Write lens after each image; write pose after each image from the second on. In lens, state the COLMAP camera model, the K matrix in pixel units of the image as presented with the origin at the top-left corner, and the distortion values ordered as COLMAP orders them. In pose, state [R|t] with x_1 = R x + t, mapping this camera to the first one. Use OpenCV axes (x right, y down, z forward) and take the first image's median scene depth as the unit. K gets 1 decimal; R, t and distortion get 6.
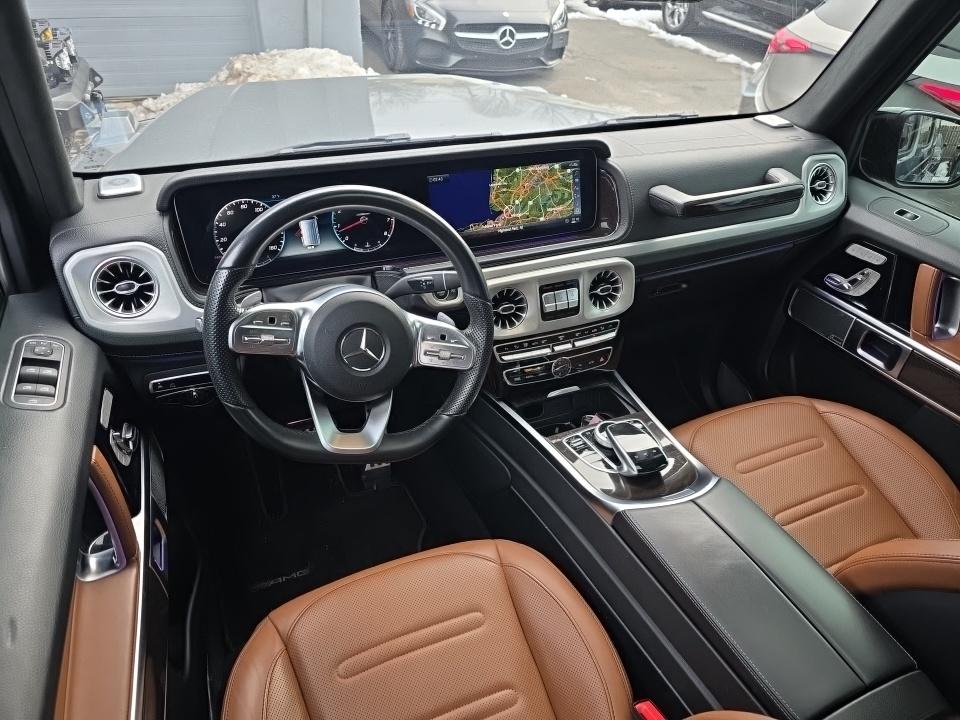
lens RADIAL K [[647.8, 0, 496.1], [0, 647.8, 360.8], [0, 0, 1]] dist [-0.005575, -0.008286]
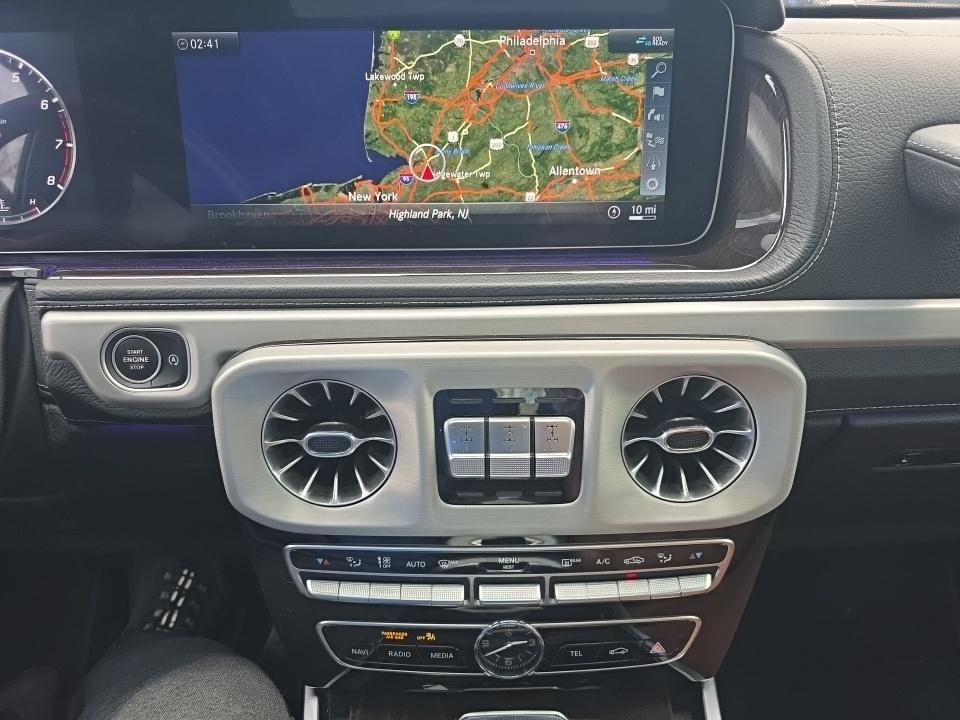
lens RADIAL K [[647.8, 0, 496.1], [0, 647.8, 360.8], [0, 0, 1]] dist [-0.005575, -0.008286]
pose [[0.914224, 0.158813, -0.372792, 0.195619], [-0.192019, 0.979935, -0.053440, -0.113205], [0.356825, 0.120439, 0.926375, 0.692315]]
